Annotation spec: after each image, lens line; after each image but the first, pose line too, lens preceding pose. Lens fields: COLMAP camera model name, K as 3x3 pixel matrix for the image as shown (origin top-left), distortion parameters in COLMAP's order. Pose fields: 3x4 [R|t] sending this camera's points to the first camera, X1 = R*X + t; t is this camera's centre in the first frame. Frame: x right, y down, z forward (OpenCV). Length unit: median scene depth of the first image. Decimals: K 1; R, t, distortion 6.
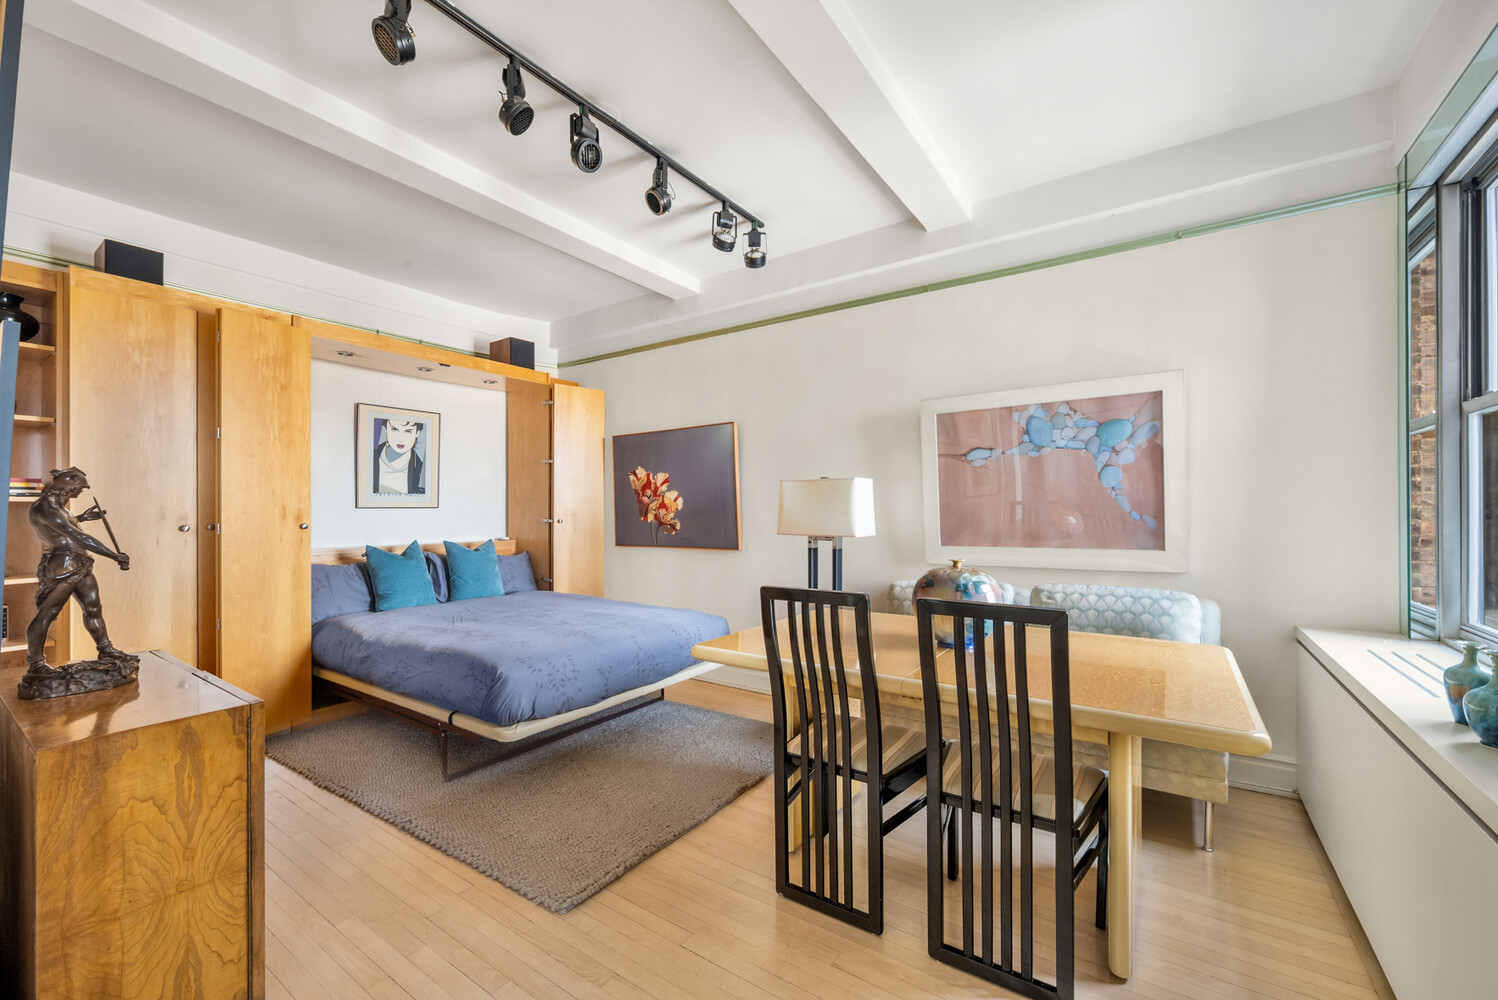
lens RADIAL K [[614.0, 0, 746.1], [0, 614.0, 507.5], [0, 0, 1]] dist [-0.004483, 0.000000]
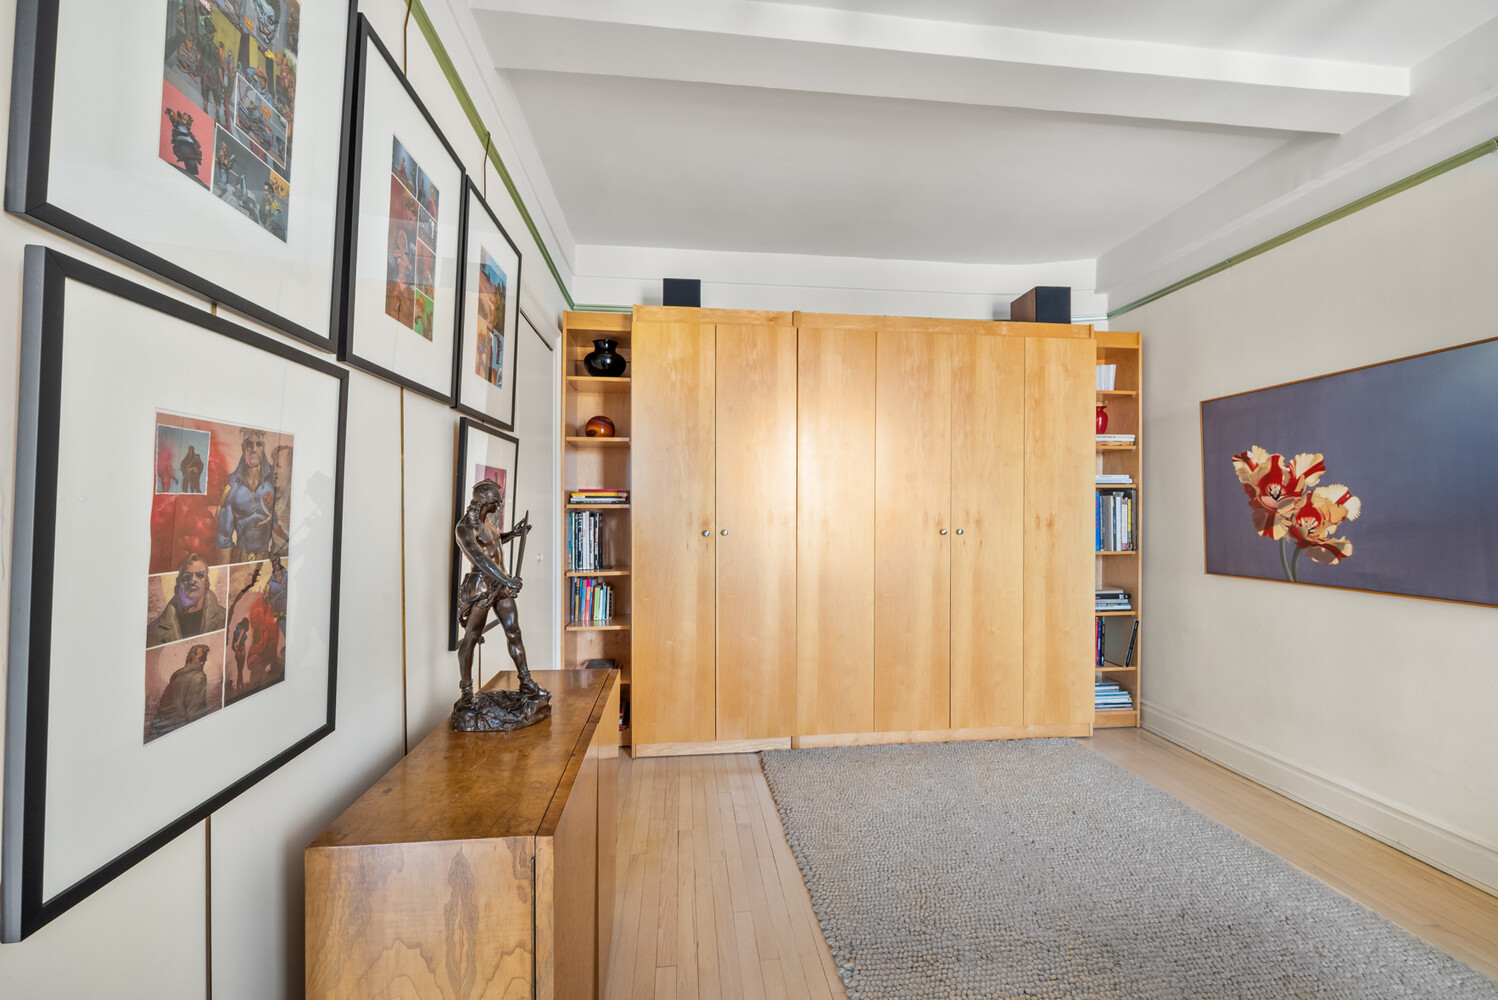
lens RADIAL K [[614.0, 0, 740.6], [0, 614.0, 511.9], [0, 0, 1]] dist [-0.004483, 0.000000]
pose [[0.659986, 0.007212, -0.751243, -0.059914], [0.000909, 0.999946, 0.010398, -0.009648], [0.751278, -0.007545, 0.659943, 0.244373]]
